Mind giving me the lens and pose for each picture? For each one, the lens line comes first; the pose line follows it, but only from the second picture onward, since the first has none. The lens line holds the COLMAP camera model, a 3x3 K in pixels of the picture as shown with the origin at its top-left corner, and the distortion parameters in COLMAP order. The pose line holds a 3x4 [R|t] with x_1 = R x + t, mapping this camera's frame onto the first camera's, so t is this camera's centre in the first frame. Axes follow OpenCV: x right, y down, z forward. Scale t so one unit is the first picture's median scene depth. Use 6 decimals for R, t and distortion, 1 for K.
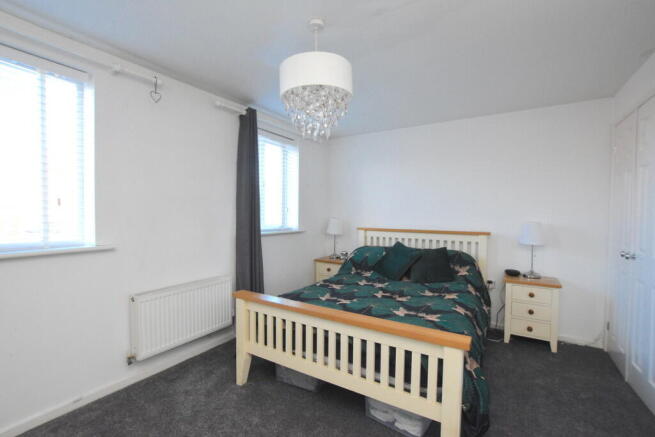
lens RADIAL K [[291.4, 0, 325.9], [0, 291.4, 219.2], [0, 0, 1]] dist [-0.000950, -0.000075]
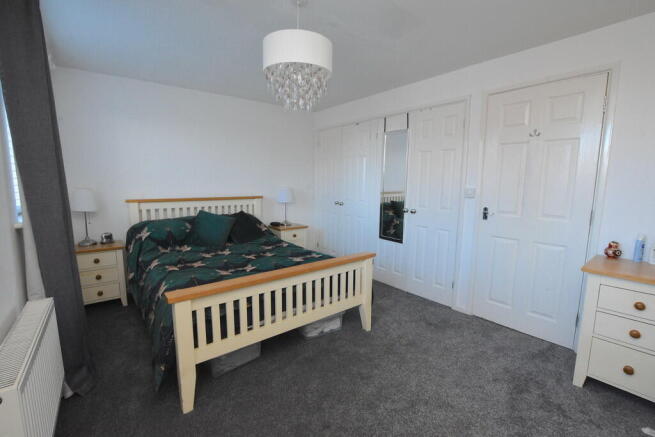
lens RADIAL K [[291.4, 0, 325.9], [0, 291.4, 219.2], [0, 0, 1]] dist [-0.000950, -0.000075]
pose [[0.352338, -0.124570, 0.927545, -0.561022], [0.018122, 0.991824, 0.126319, -0.011481], [-0.935697, -0.027698, 0.351715, 0.278523]]
